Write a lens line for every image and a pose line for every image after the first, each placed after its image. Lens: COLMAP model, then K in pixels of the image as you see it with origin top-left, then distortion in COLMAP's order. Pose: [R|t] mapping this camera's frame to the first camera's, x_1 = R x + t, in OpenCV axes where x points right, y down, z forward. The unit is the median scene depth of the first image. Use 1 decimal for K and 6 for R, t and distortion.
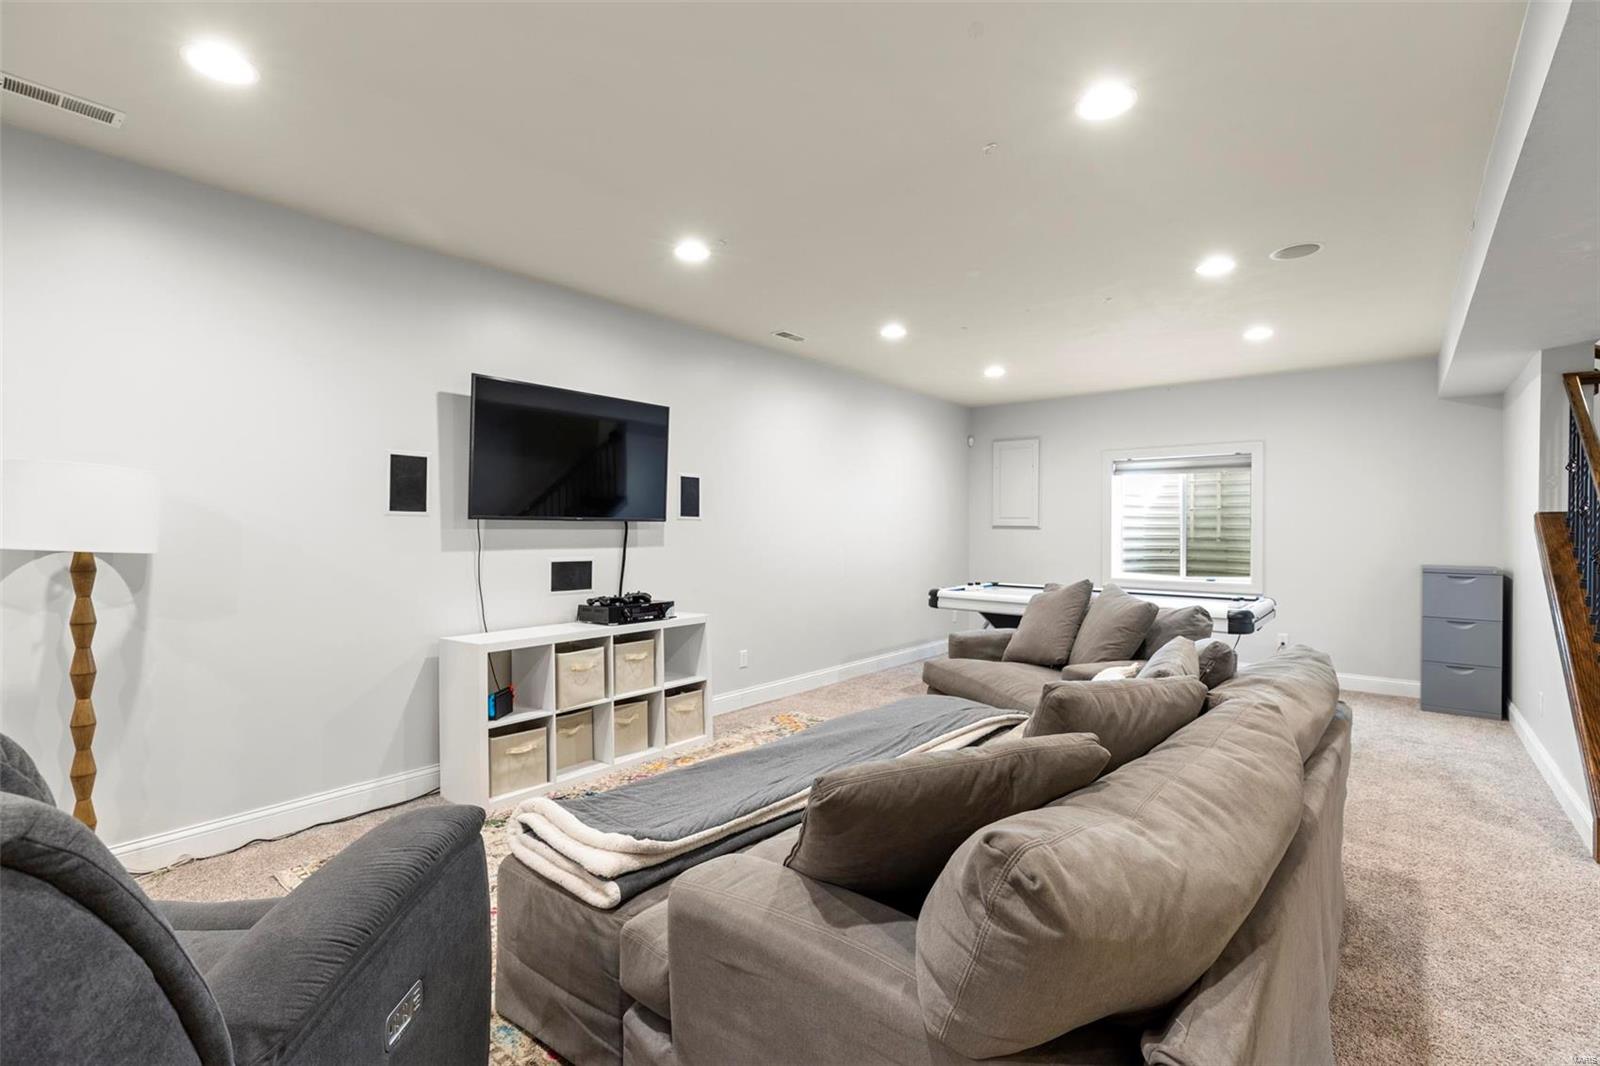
lens RADIAL K [[717.5, 0, 805.4], [0, 717.5, 528.0], [0, 0, 1]] dist [0.004930, -0.000254]
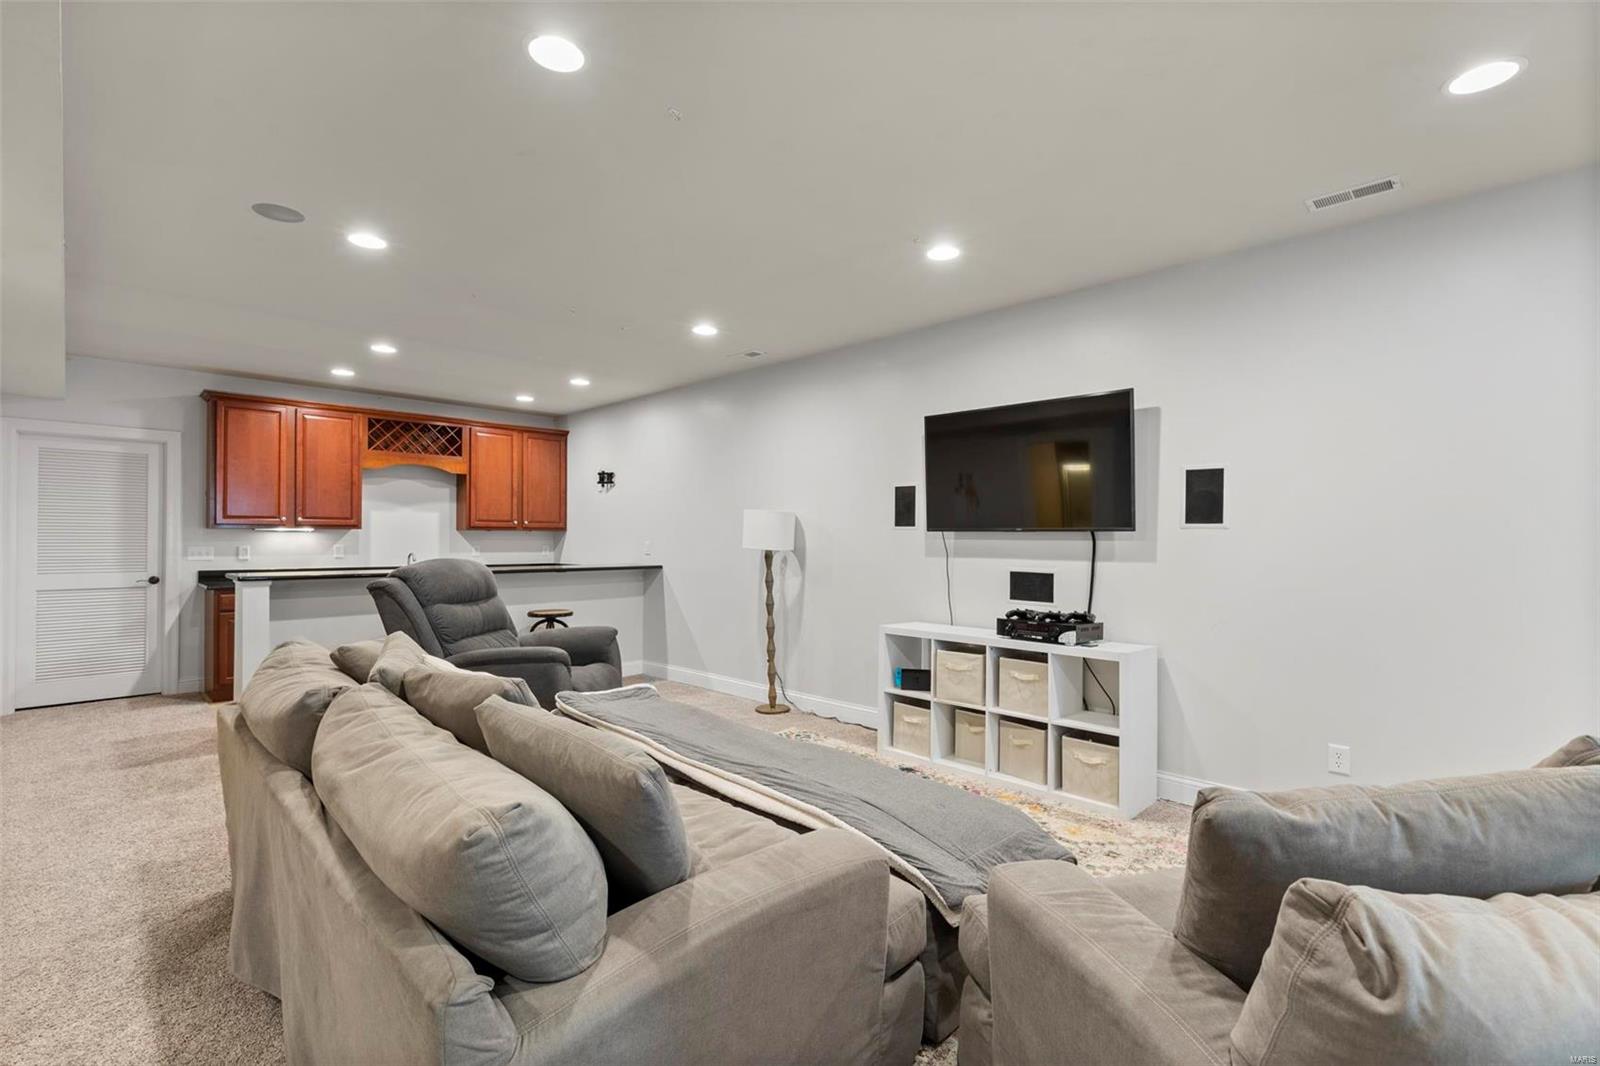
lens RADIAL K [[717.5, 0, 800.3], [0, 717.5, 531.5], [0, 0, 1]] dist [0.004930, -0.000254]
pose [[-0.096721, -0.012973, -0.995227, 0.688293], [-0.005737, 0.999906, -0.012476, 0.004035], [0.995295, 0.004503, -0.096786, 0.761646]]
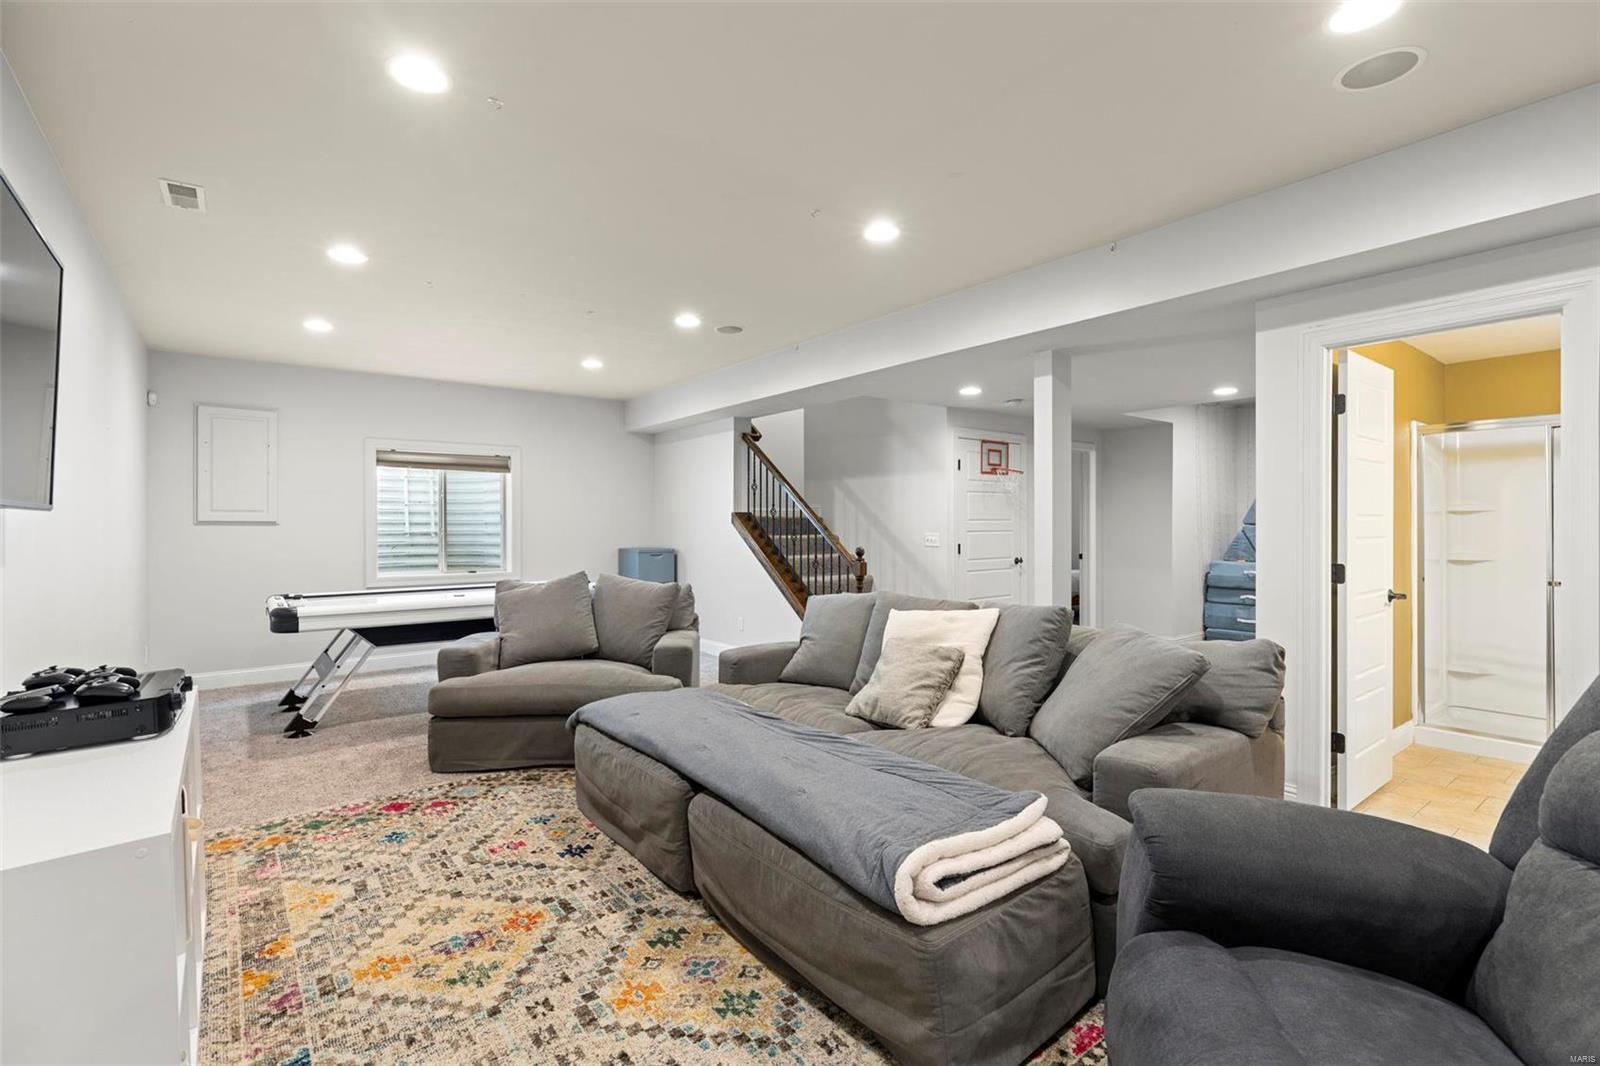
lens RADIAL K [[717.5, 0, 802.5], [0, 717.5, 526.6], [0, 0, 1]] dist [0.004930, -0.000254]
pose [[0.226205, -0.008406, 0.974044, -0.580882], [0.003992, 0.999962, 0.007703, -0.001337], [-0.974072, 0.002146, 0.226230, 0.456115]]
